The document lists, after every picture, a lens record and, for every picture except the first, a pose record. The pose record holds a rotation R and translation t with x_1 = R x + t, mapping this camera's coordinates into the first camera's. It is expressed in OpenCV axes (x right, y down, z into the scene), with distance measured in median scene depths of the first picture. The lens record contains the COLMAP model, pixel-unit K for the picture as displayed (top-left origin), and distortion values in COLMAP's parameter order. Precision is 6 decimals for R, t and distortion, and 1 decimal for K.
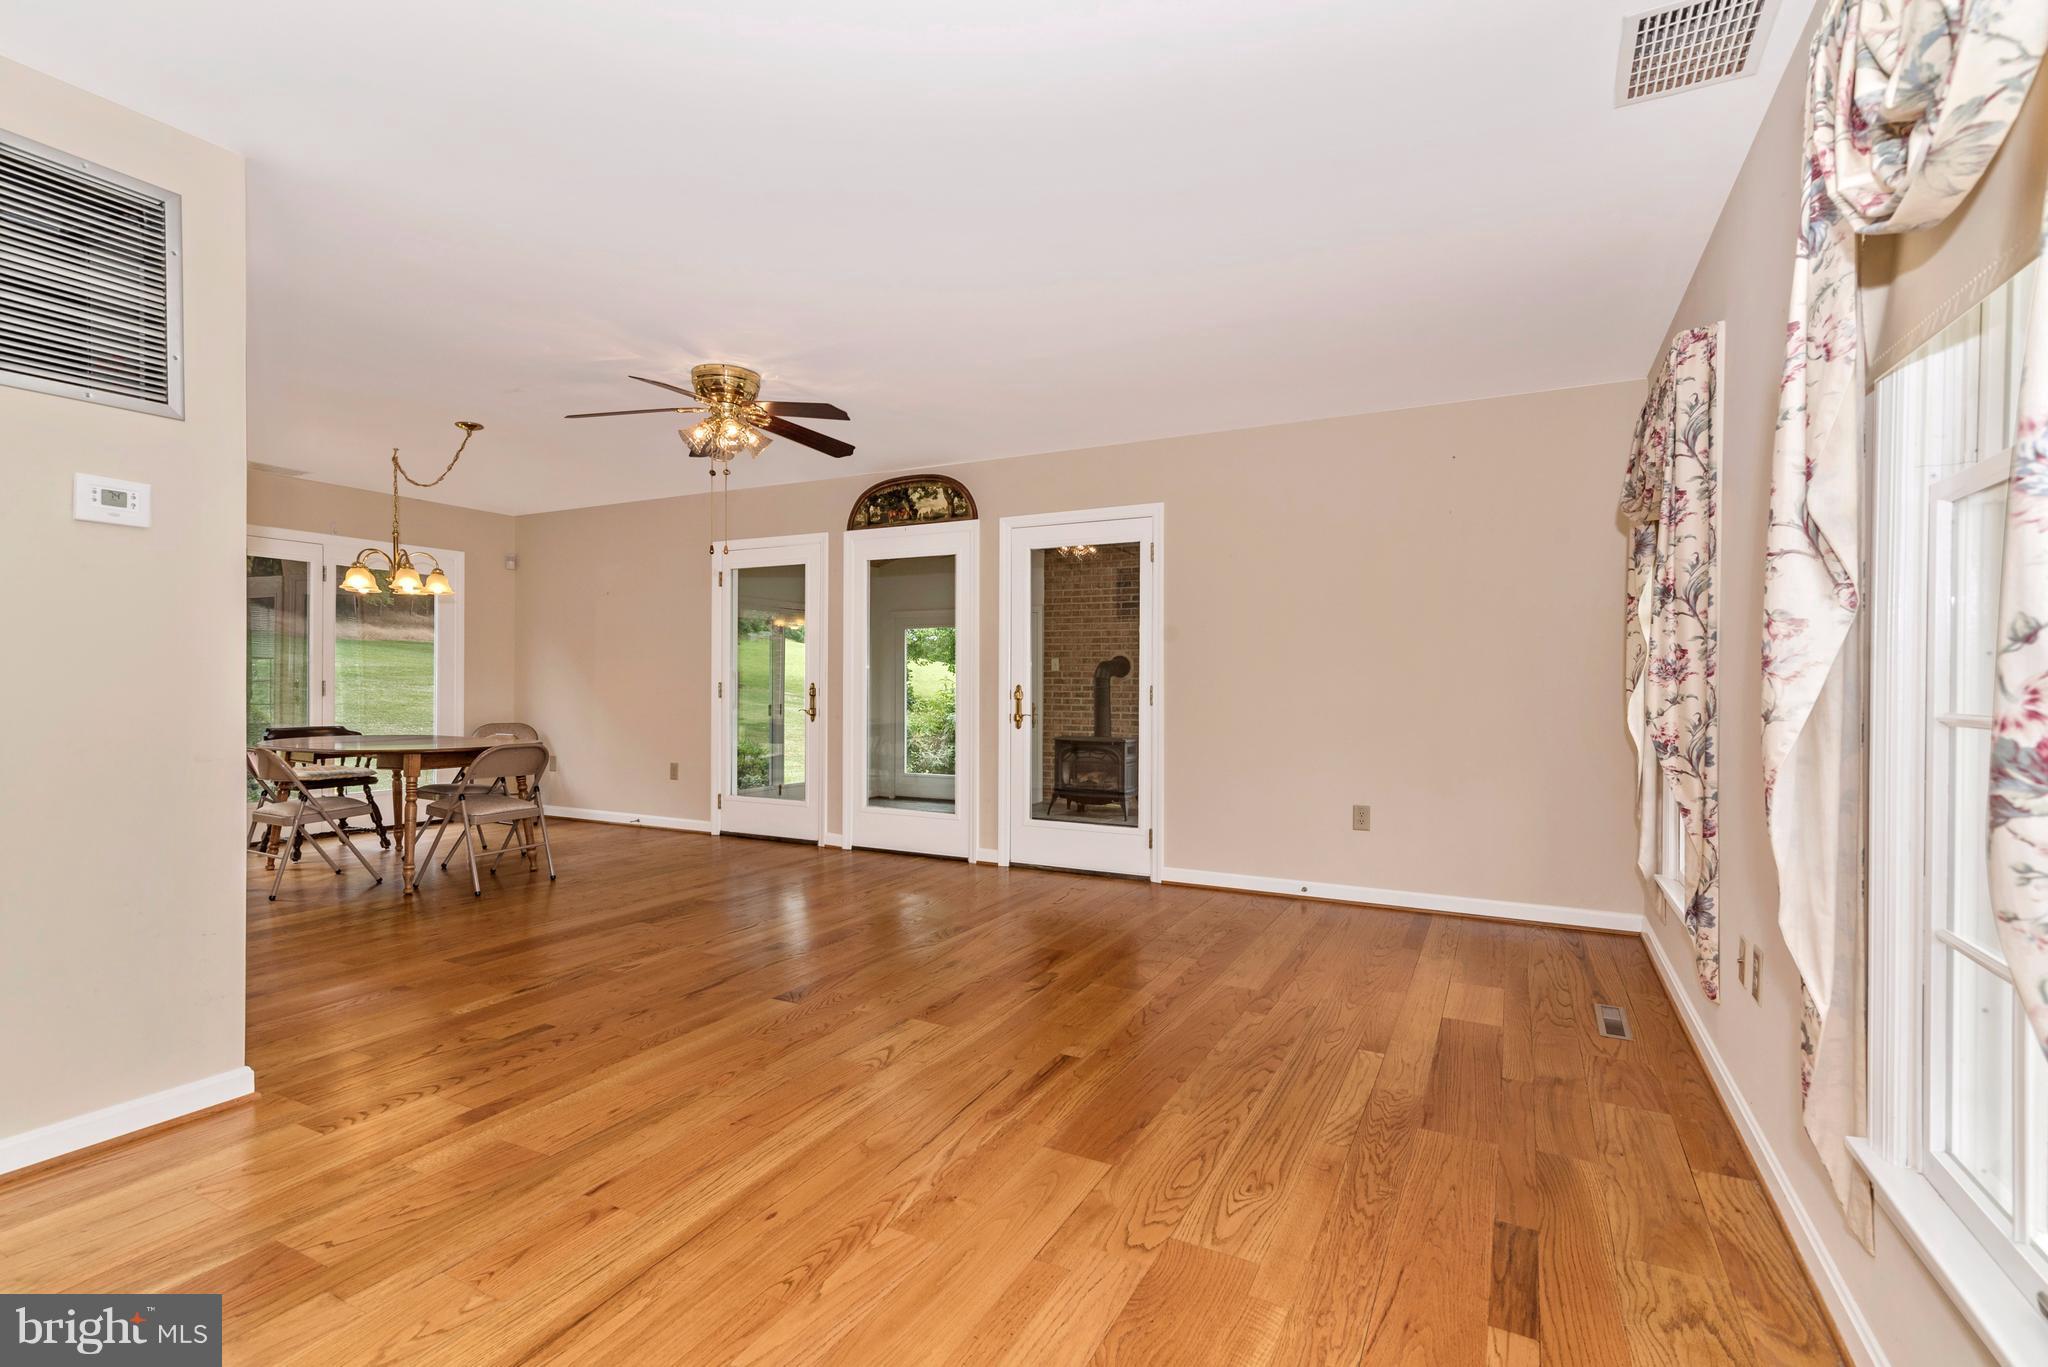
lens RADIAL K [[944.0, 0, 1028.8], [0, 944.0, 695.4], [0, 0, 1]] dist [0.016278, -0.002311]
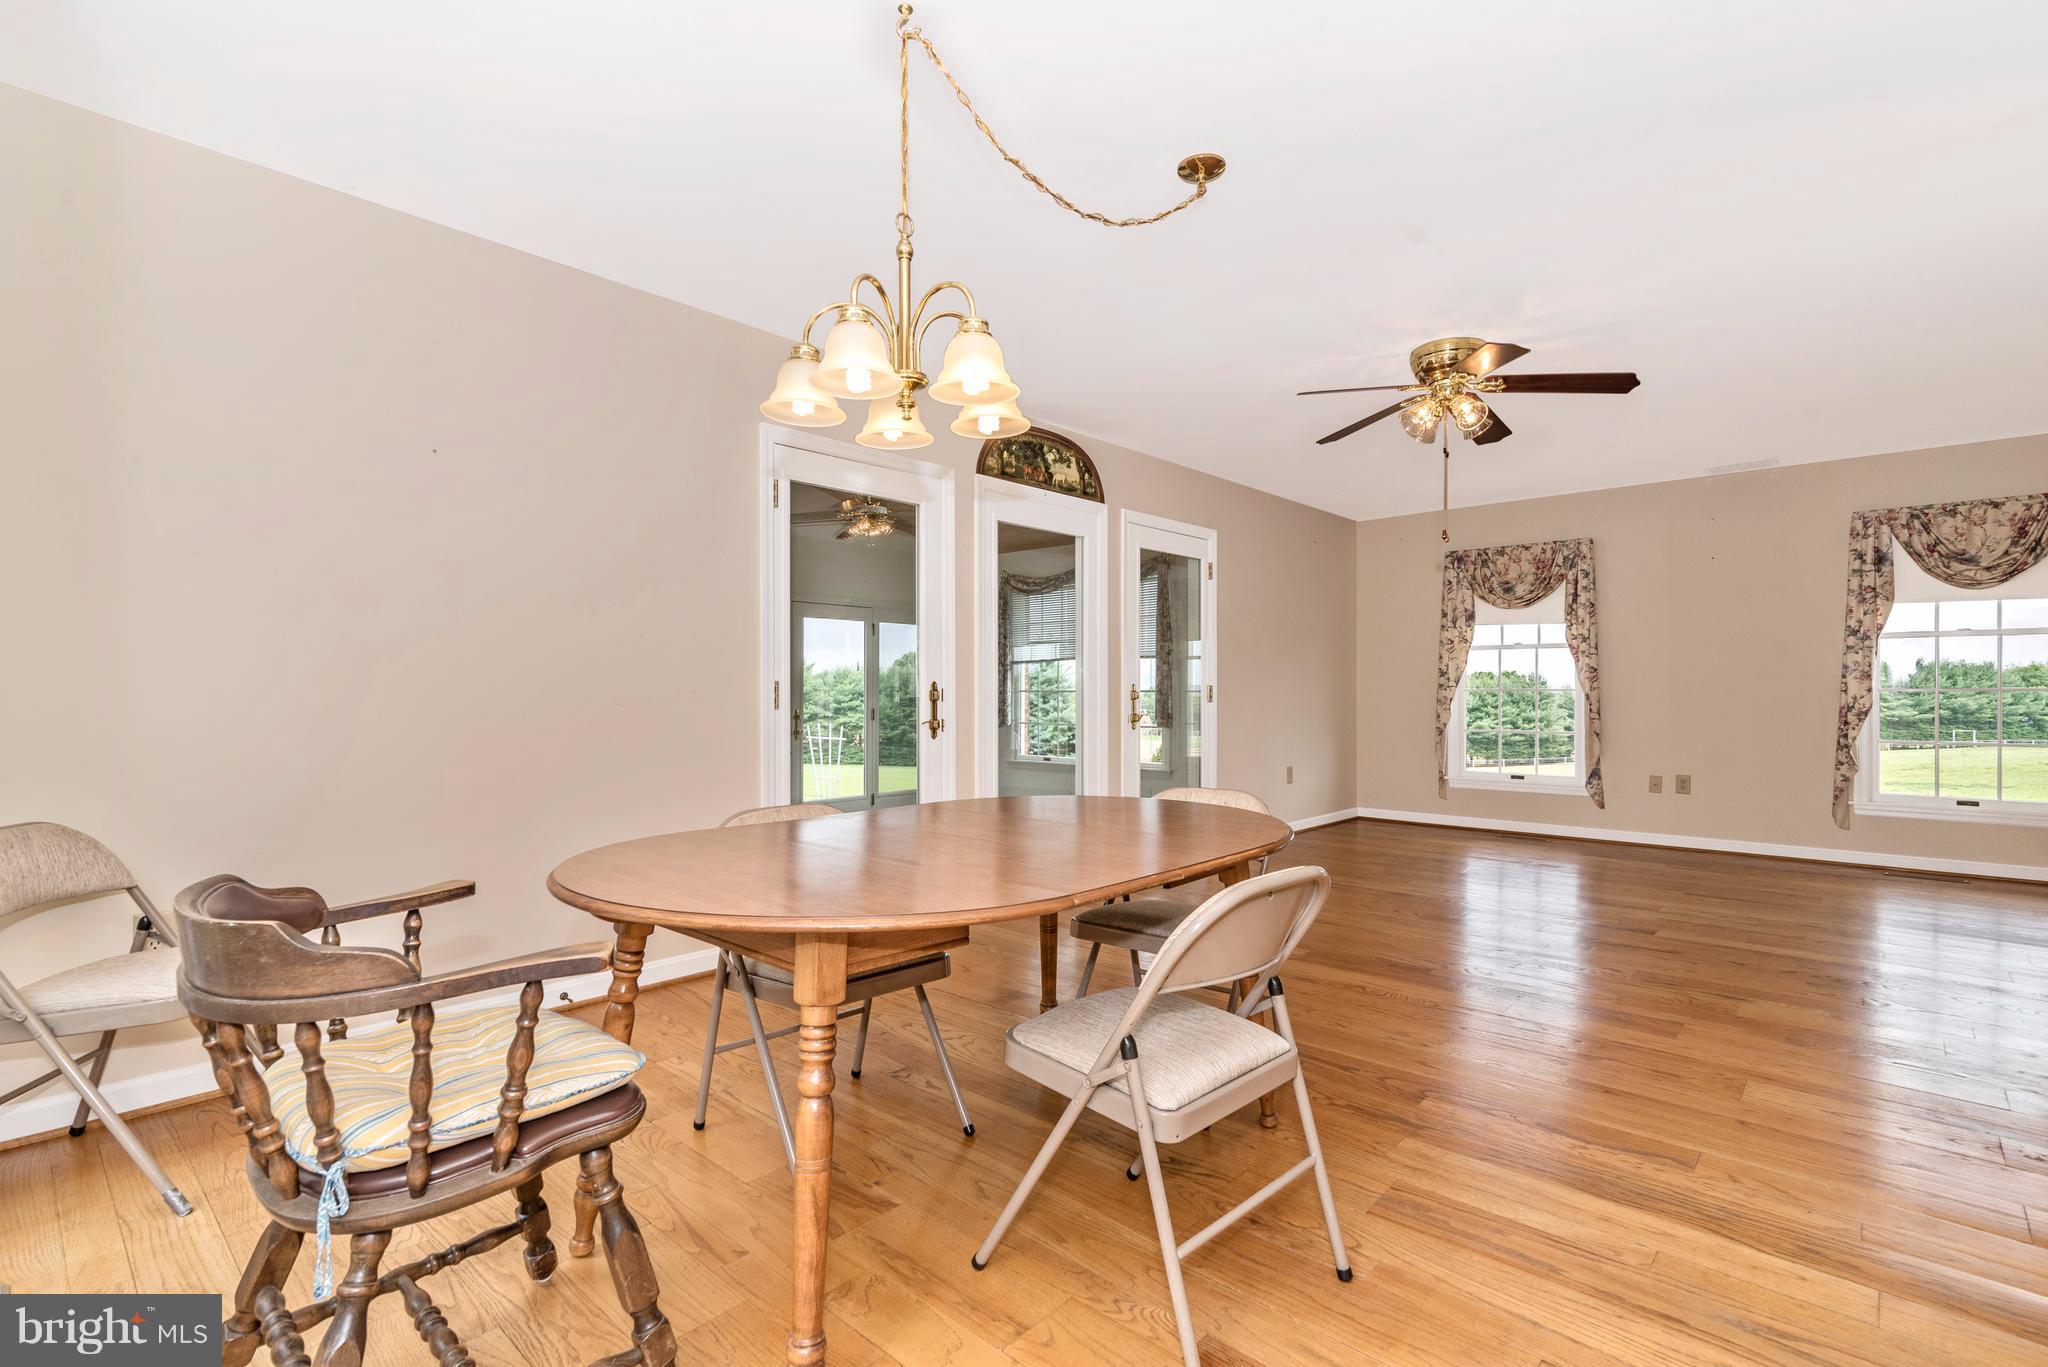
lens RADIAL K [[944.0, 0, 1024.2], [0, 944.0, 685.8], [0, 0, 1]] dist [0.016278, -0.002311]
pose [[0.258000, 0.000449, 0.966145, -1.093241], [0.015642, 0.999867, -0.004642, -0.007521], [-0.966018, 0.016310, 0.257959, 0.955949]]
